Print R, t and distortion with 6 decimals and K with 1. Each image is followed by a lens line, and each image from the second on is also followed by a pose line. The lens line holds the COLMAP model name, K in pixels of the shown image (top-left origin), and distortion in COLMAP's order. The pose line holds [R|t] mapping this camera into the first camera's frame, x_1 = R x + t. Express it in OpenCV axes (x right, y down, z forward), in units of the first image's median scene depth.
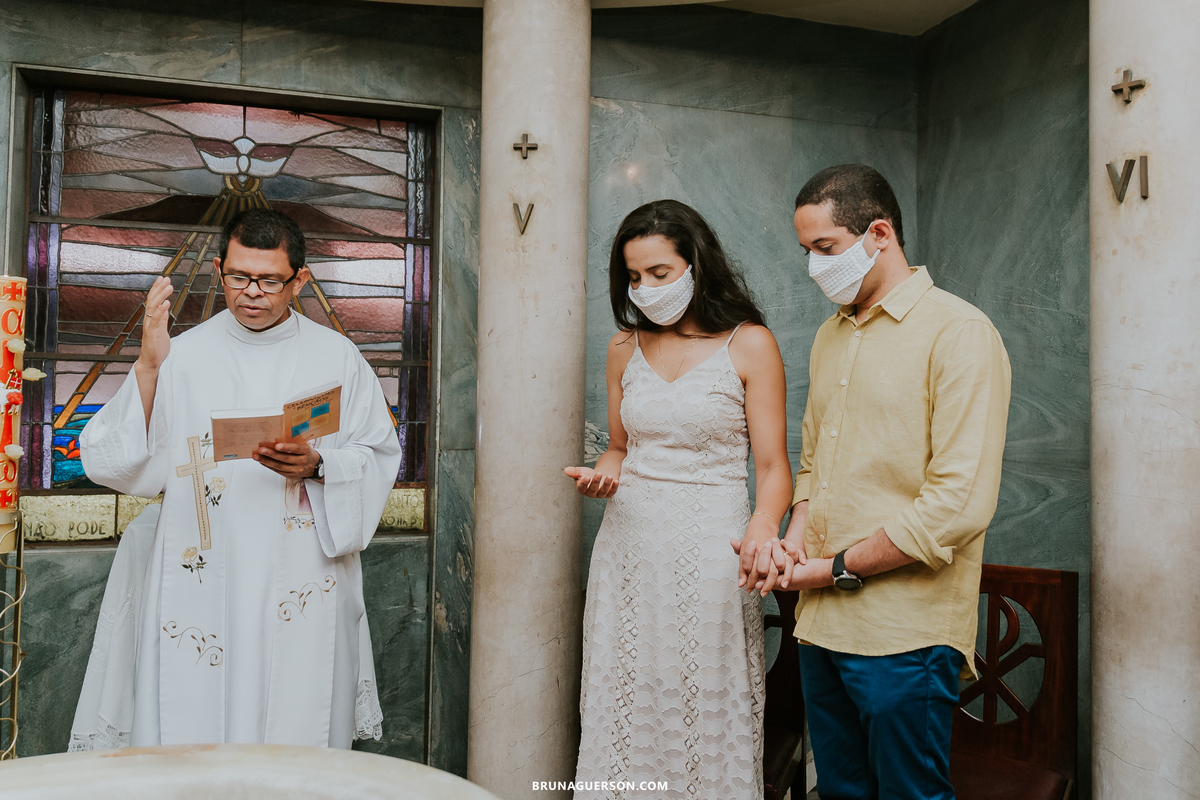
lens RADIAL K [[1016.5, 0, 680.8], [0, 1016.5, 356.6], [0, 0, 1]] dist [0.029201, -0.052840]
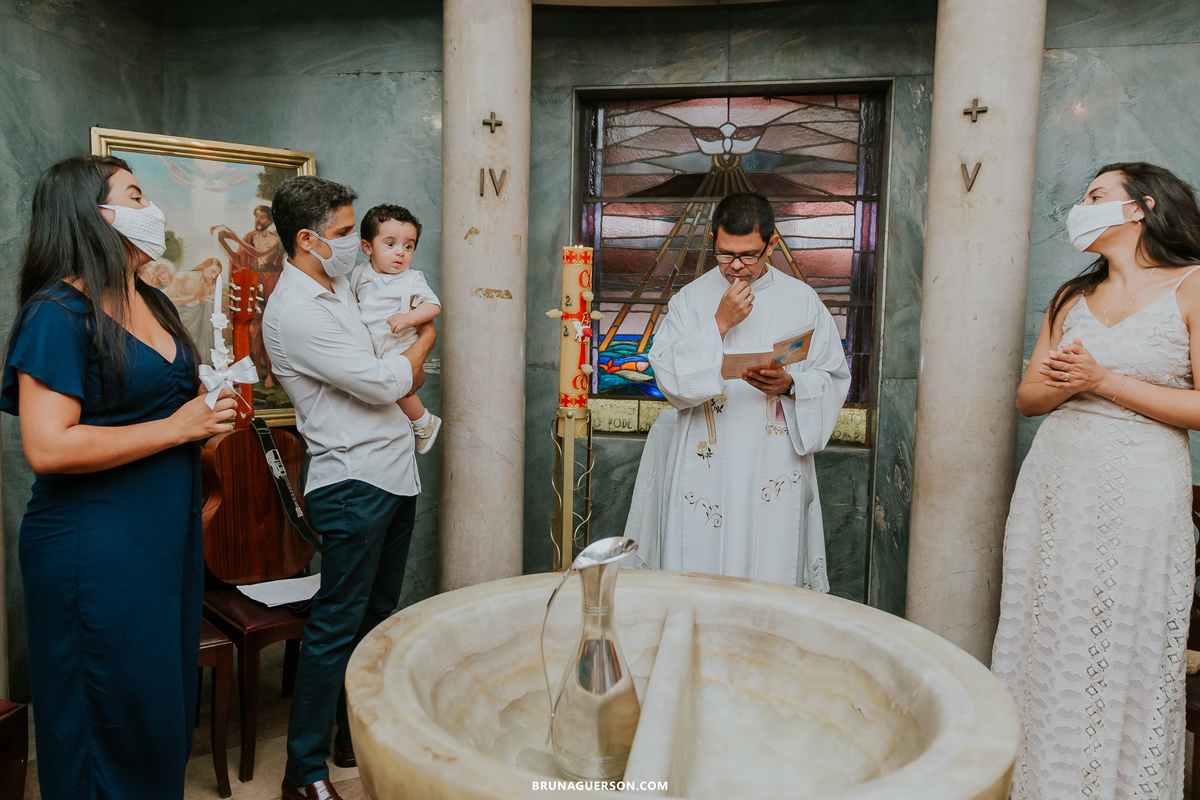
lens RADIAL K [[907.2, 0, 568.0], [0, 907.2, 384.4], [0, 0, 1]] dist [0.010928, 0.006377]
pose [[0.855637, 0.046538, -0.515480, -0.005843], [0.008767, 0.994503, 0.104337, -0.014047], [0.517502, -0.093794, 0.850526, -0.083632]]
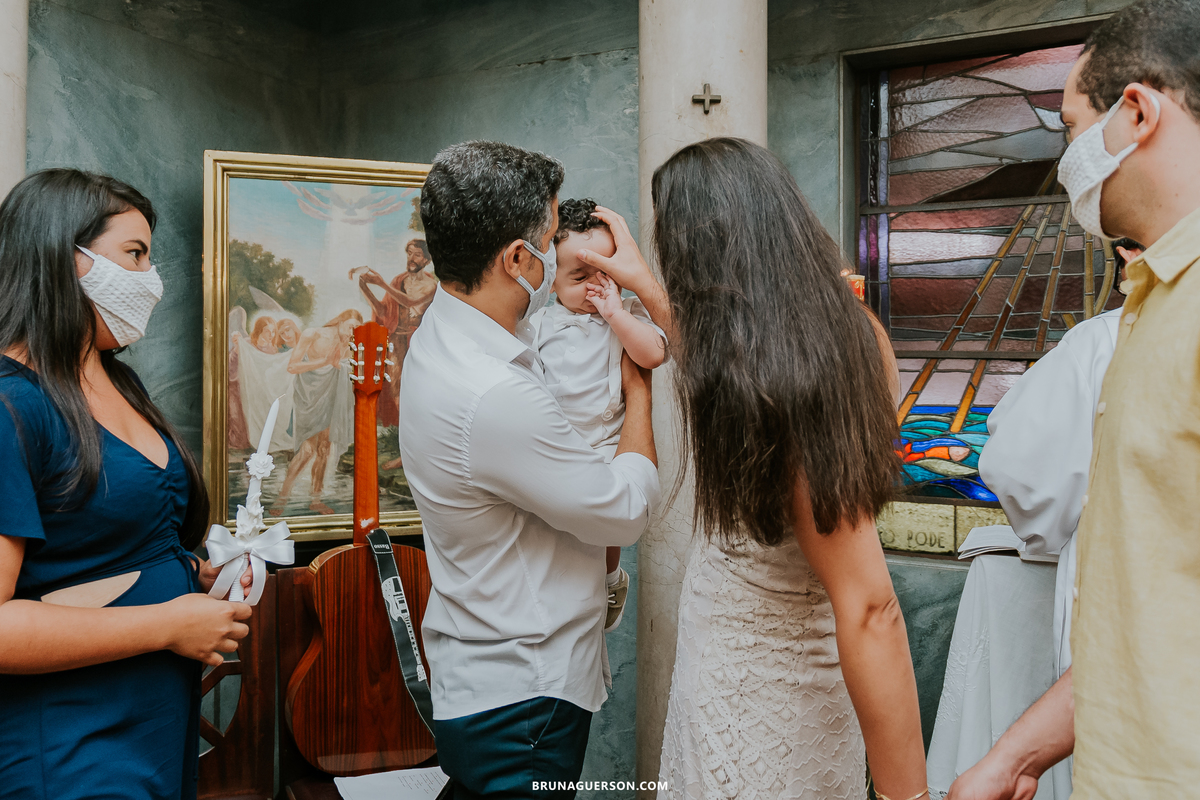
lens RADIAL K [[1021.8, 0, 571.2], [0, 1021.8, 340.3], [0, 0, 1]] dist [0.024477, 0.005140]
pose [[0.670863, -0.023564, -0.741206, -0.101129], [0.029153, 0.999560, -0.005391, -0.015474], [0.741008, -0.017992, 0.671256, 0.137124]]
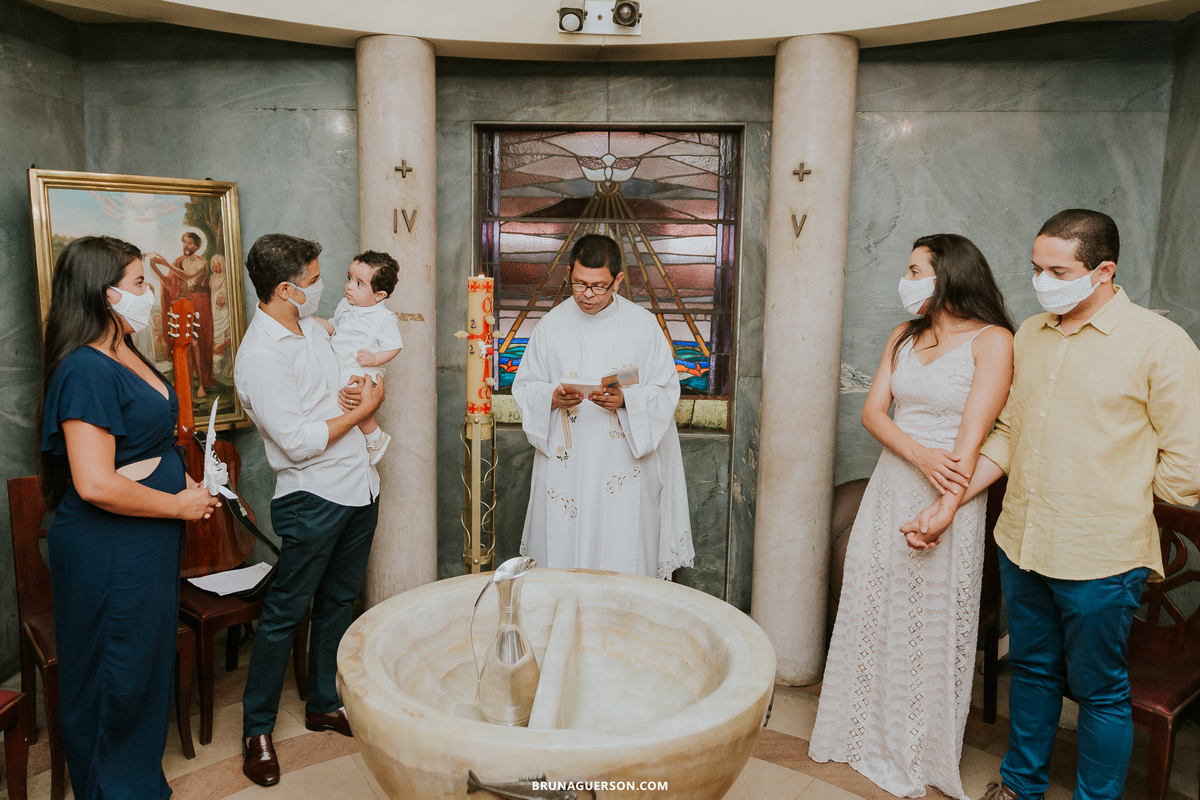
lens RADIAL K [[905.9, 0, 581.0], [0, 905.9, 381.4], [0, 0, 1]] dist [0.013653, -0.001617]
pose [[0.915426, 0.054743, -0.398747, 0.064376], [0.009026, 0.987666, 0.156315, -0.100569], [0.402386, -0.146694, 0.903641, -0.220988]]
